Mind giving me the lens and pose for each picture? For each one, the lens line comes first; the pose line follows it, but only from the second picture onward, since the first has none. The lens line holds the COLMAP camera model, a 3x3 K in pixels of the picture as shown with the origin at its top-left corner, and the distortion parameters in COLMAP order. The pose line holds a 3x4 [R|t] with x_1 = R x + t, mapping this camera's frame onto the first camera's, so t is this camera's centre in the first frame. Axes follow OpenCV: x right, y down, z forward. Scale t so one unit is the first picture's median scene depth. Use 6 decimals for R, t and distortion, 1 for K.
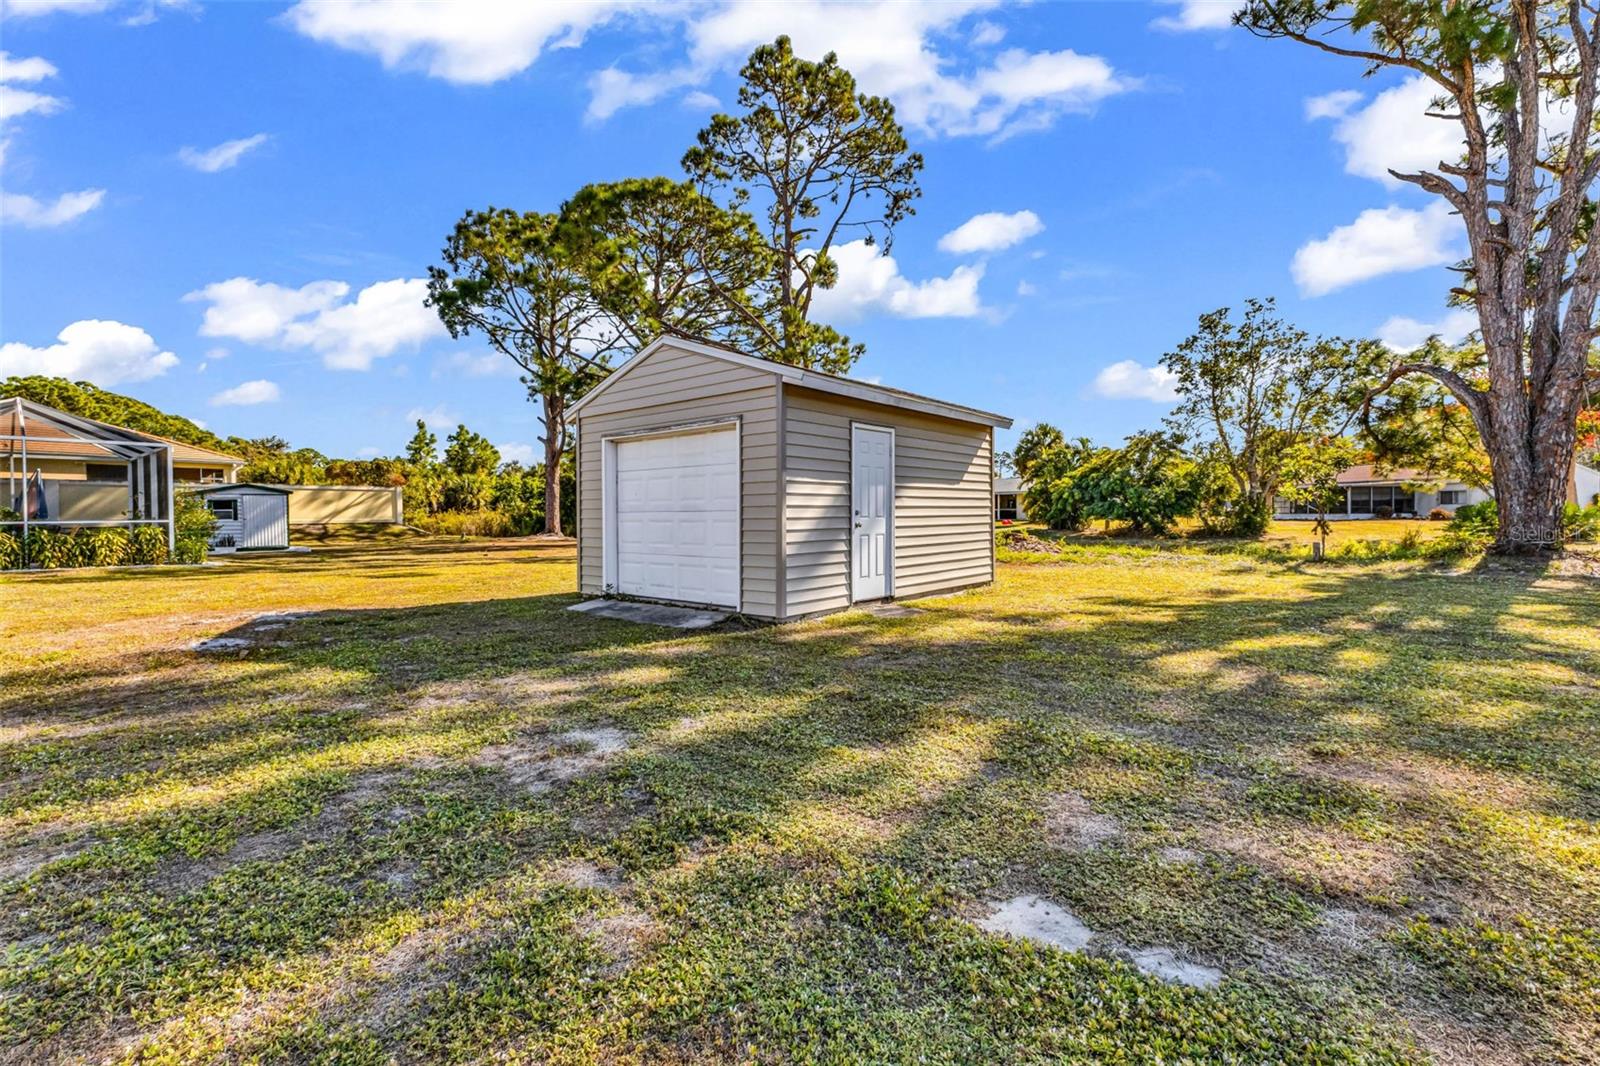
lens RADIAL K [[704.9, 0, 796.6], [0, 704.9, 528.8], [0, 0, 1]] dist [0.001148, 0.000096]
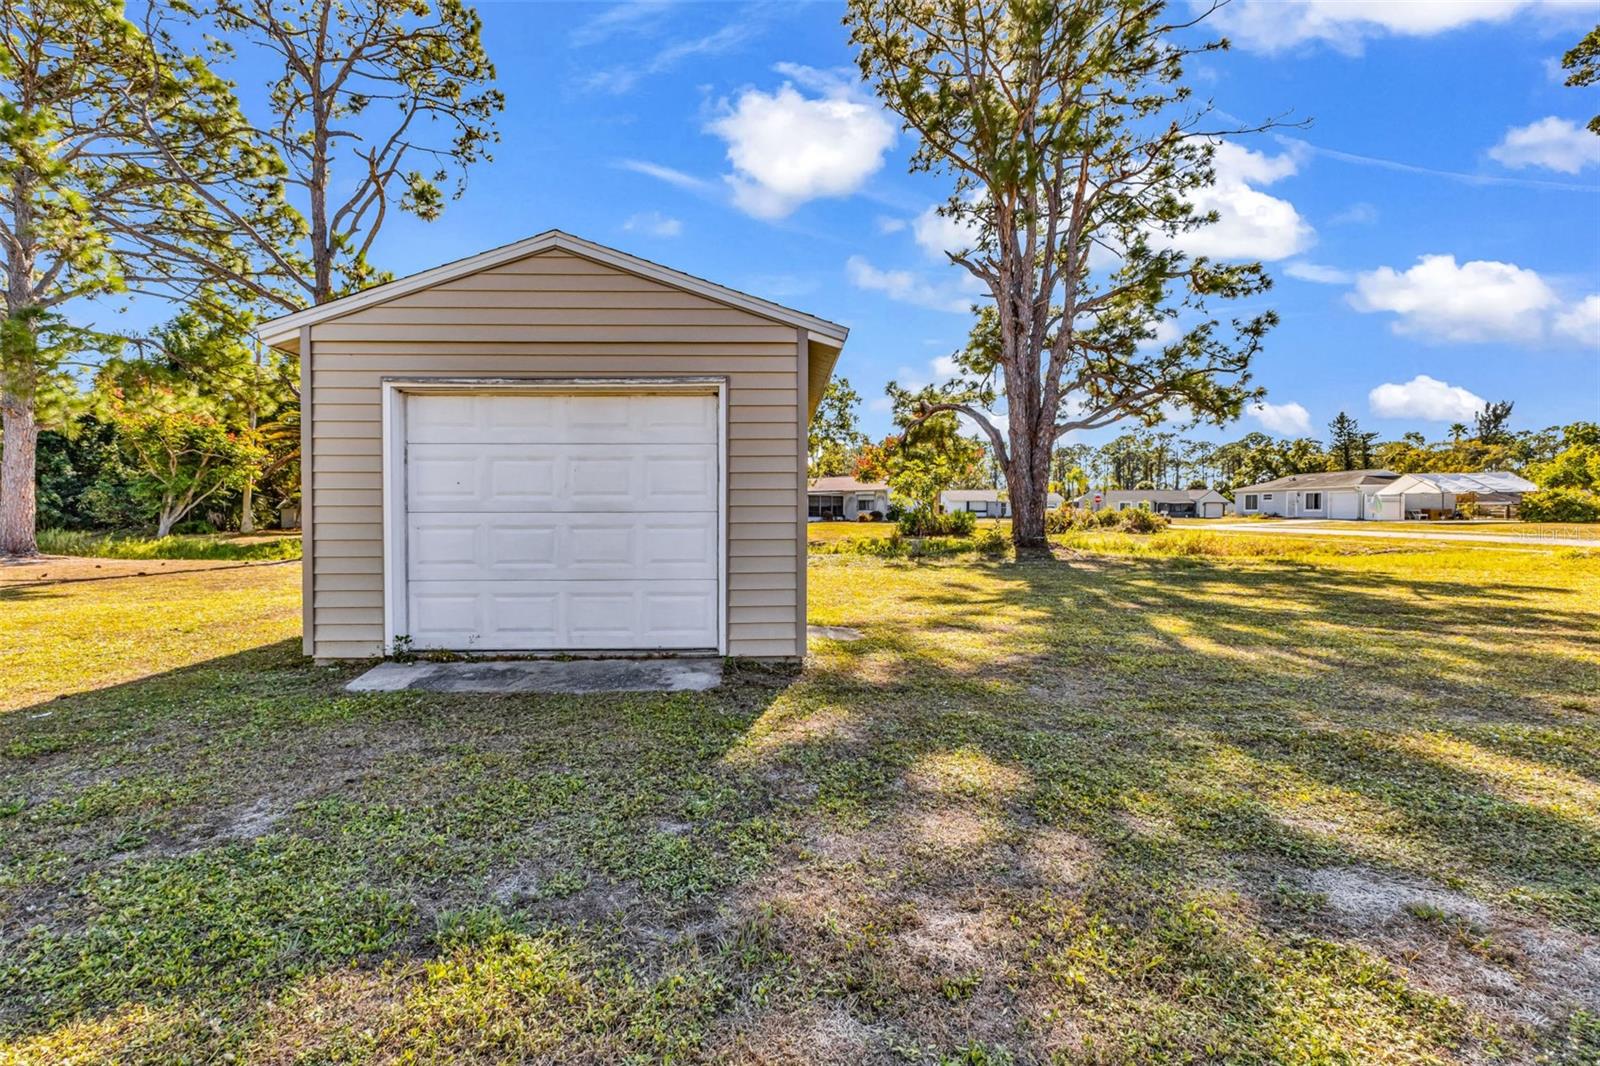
lens RADIAL K [[720.8, 0, 800.0], [0, 720.8, 533.0], [0, 0, 1]] dist [0.003812, 0.000298]
pose [[0.752660, -0.011458, 0.658310, -0.405442], [0.009569, 0.999933, 0.006464, -0.006911], [-0.658340, 0.001435, 0.752719, 0.332385]]
